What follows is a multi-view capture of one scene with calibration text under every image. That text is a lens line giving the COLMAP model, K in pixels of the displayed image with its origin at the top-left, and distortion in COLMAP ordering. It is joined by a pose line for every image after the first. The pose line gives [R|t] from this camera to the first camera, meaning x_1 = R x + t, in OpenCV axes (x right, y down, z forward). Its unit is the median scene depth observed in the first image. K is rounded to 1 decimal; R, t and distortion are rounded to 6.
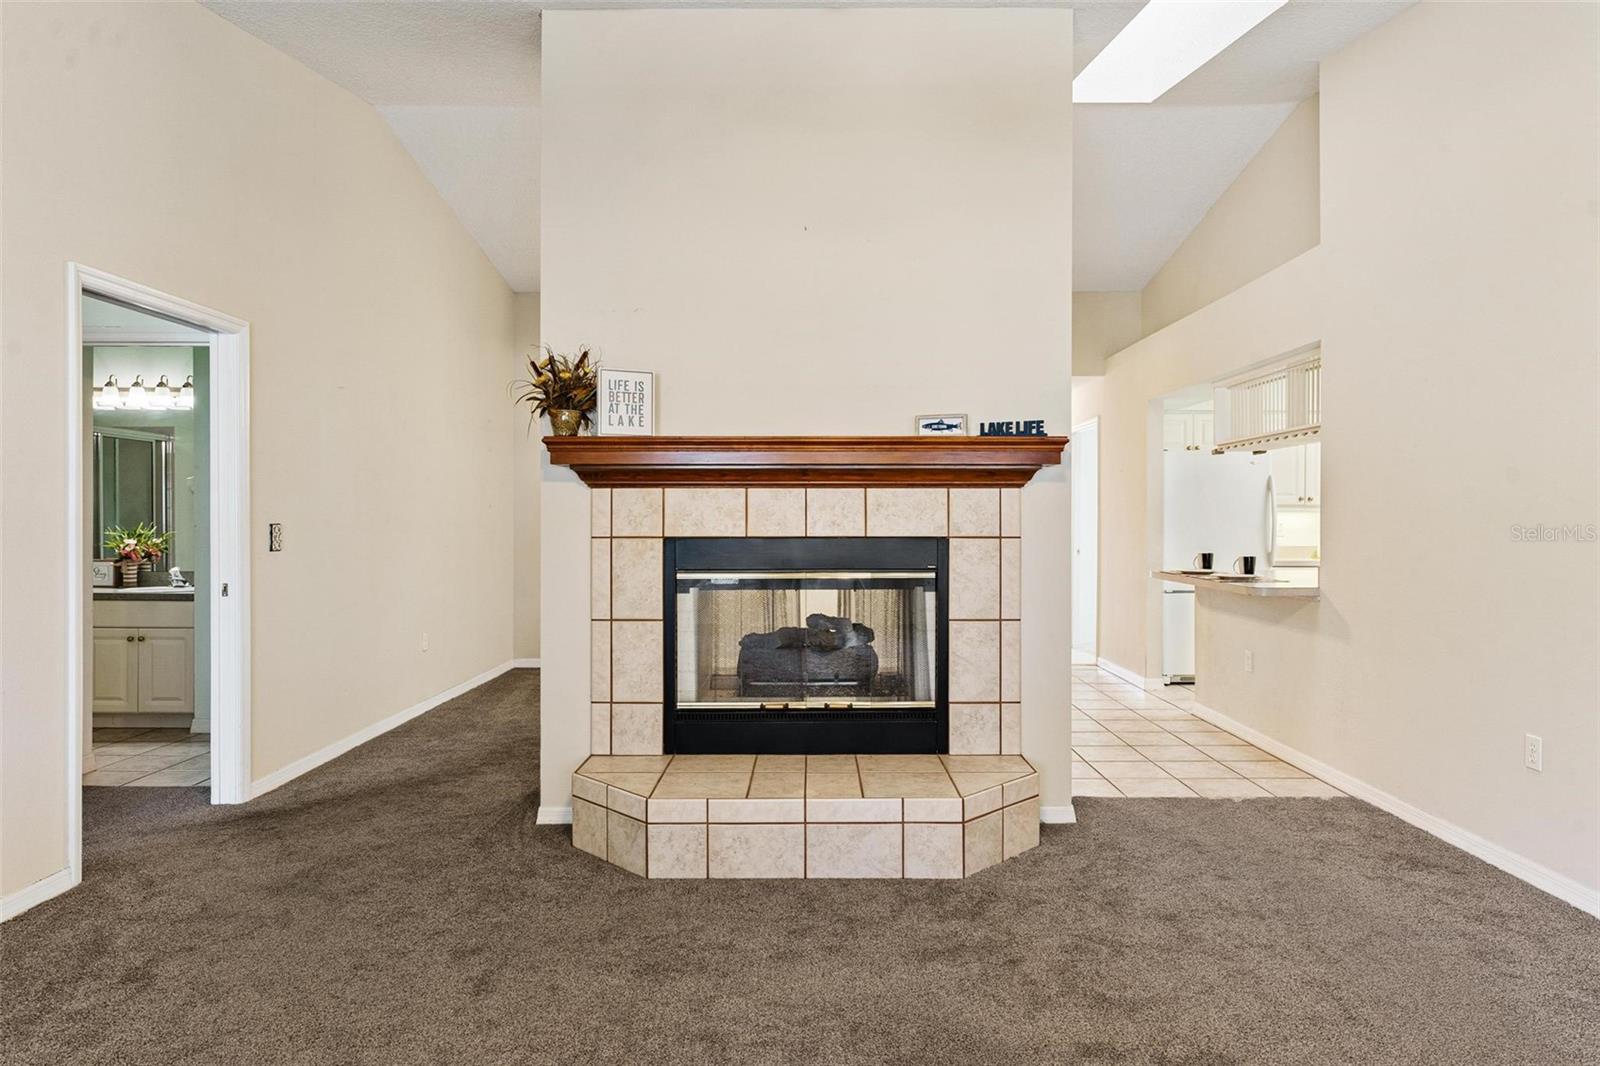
lens RADIAL K [[982.9, 0, 806.8], [0, 982.9, 525.3], [0, 0, 1]] dist [-0.000753, 0.001224]
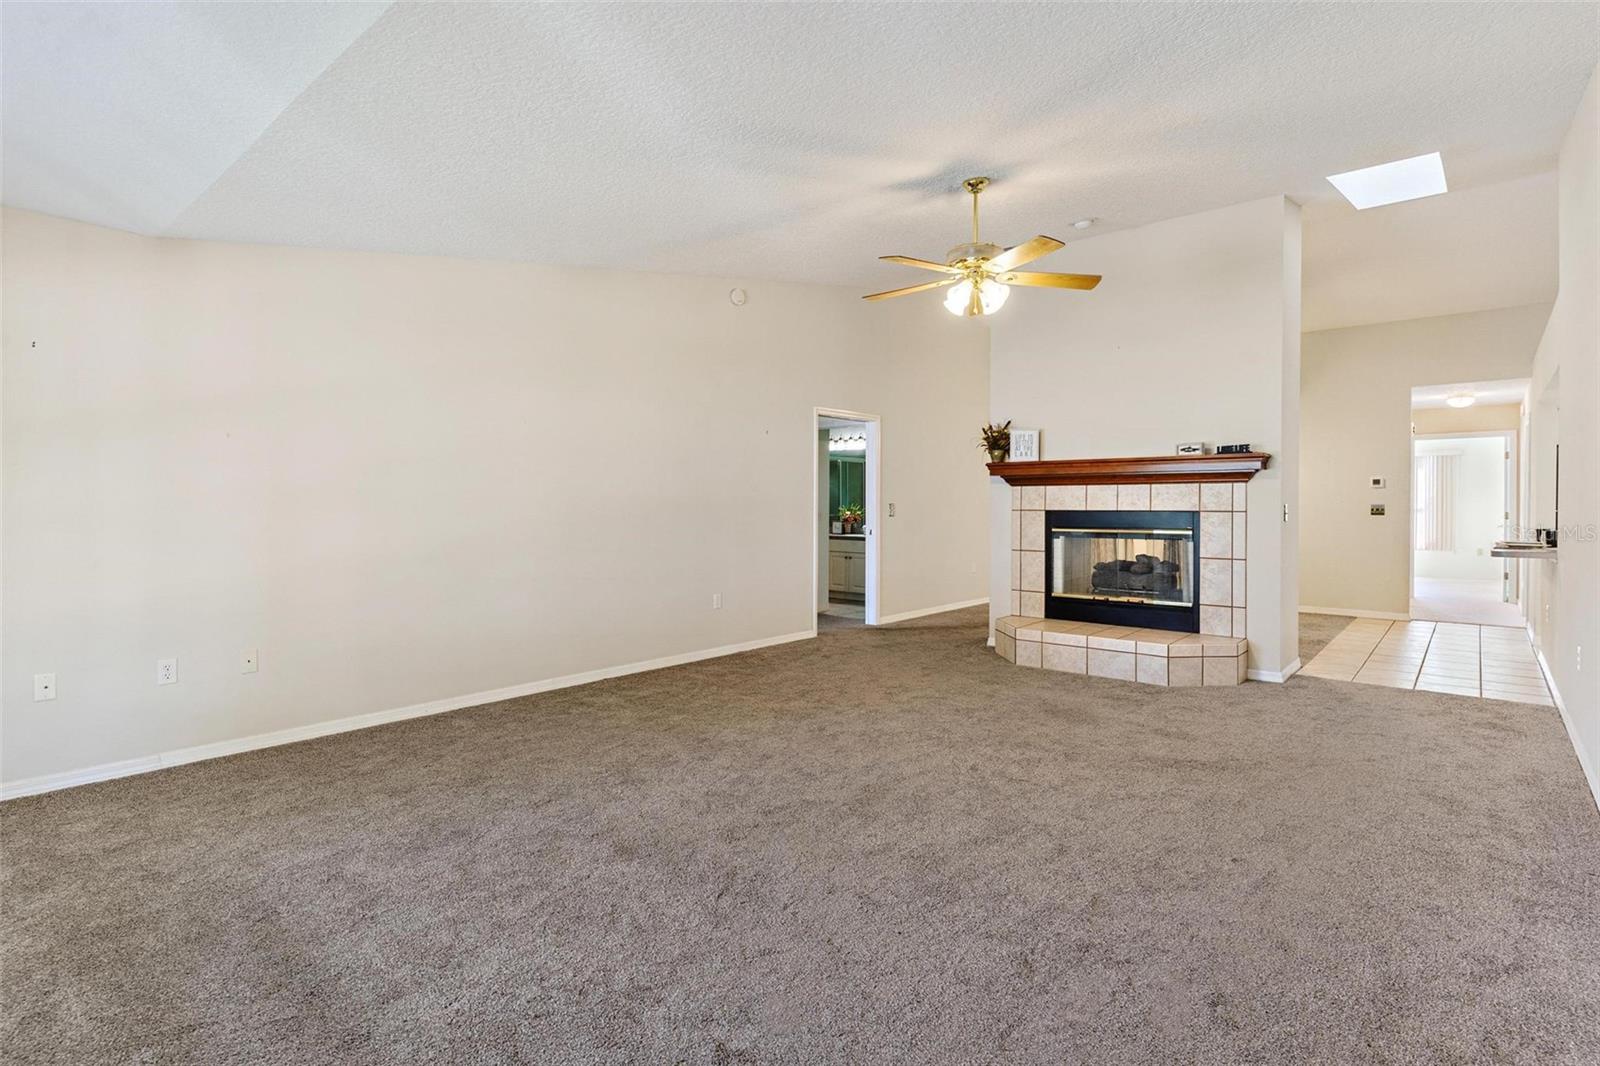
lens RADIAL K [[793.9, 0, 800.5], [0, 793.9, 509.4], [0, 0, 1]] dist [0.000283, 0.000399]
pose [[0.761135, 0.004926, -0.648575, 0.524937], [-0.003488, 0.999988, 0.003502, 0.006320], [0.648584, -0.000404, 0.761143, -0.560309]]
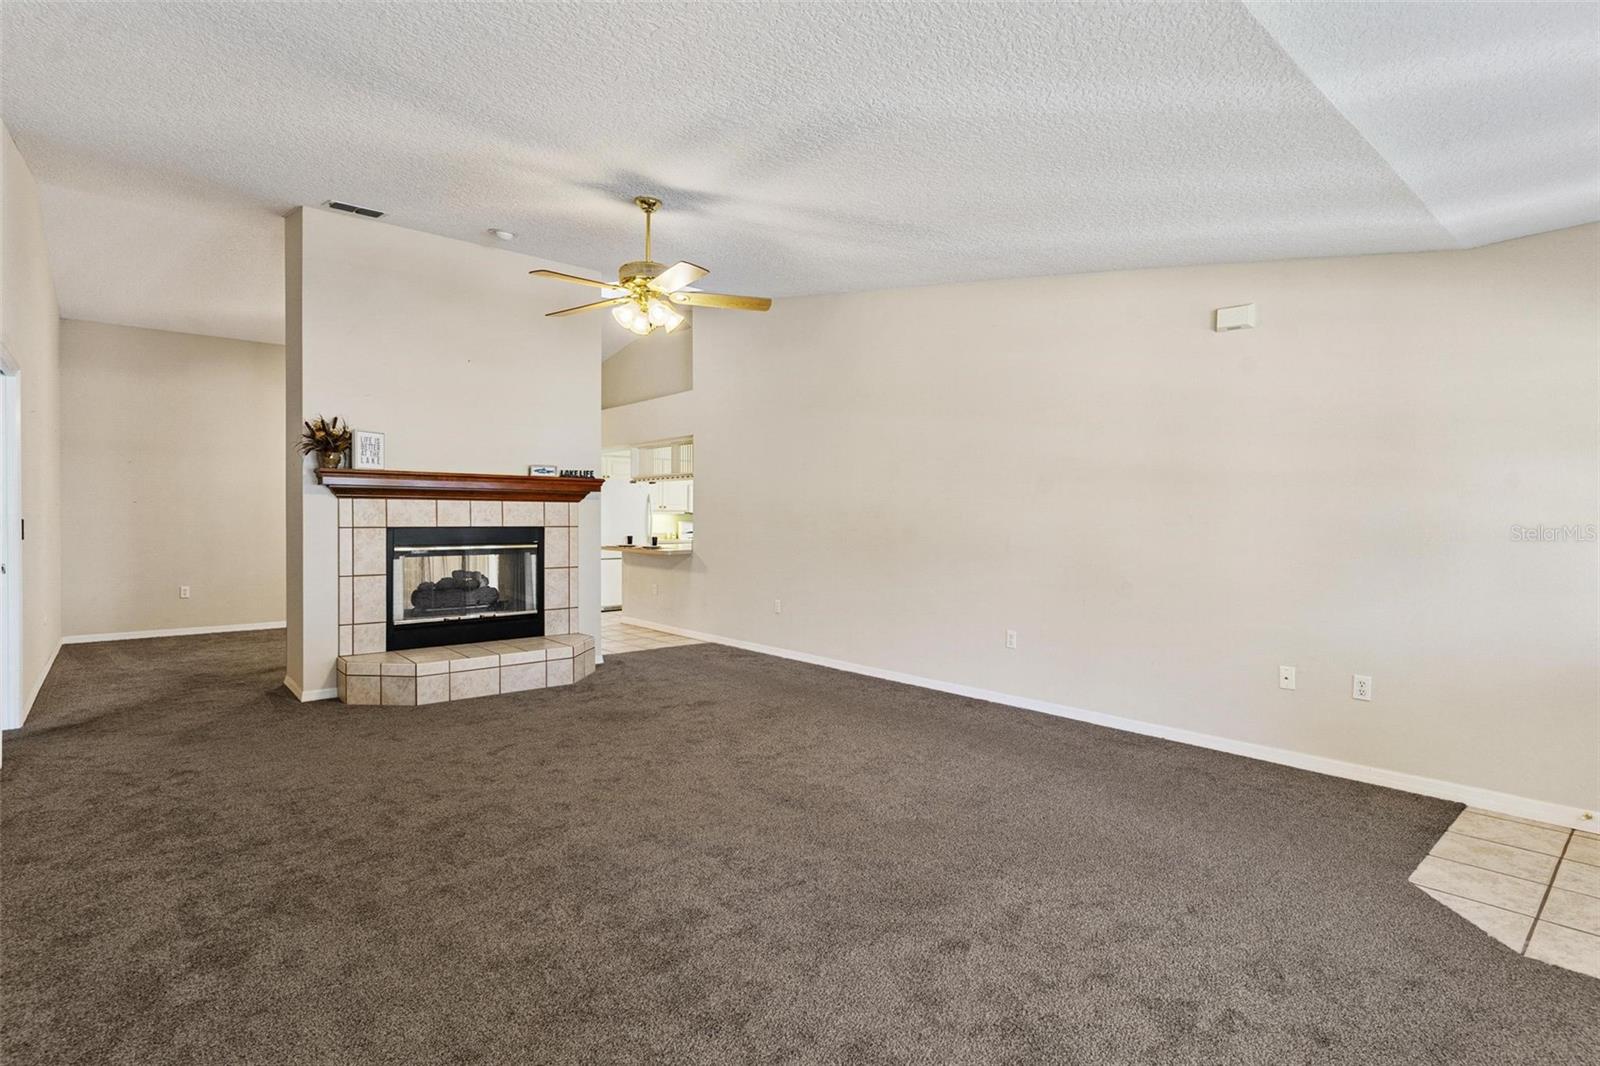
lens RADIAL K [[779.1, 0, 797.7], [0, 779.1, 522.7], [0, 0, 1]] dist [0.001399, 0.000093]
pose [[0.758311, -0.000590, 0.651892, -0.493092], [0.000207, 1.000000, 0.000665, 0.003260], [-0.651893, -0.000370, 0.758311, -0.526554]]
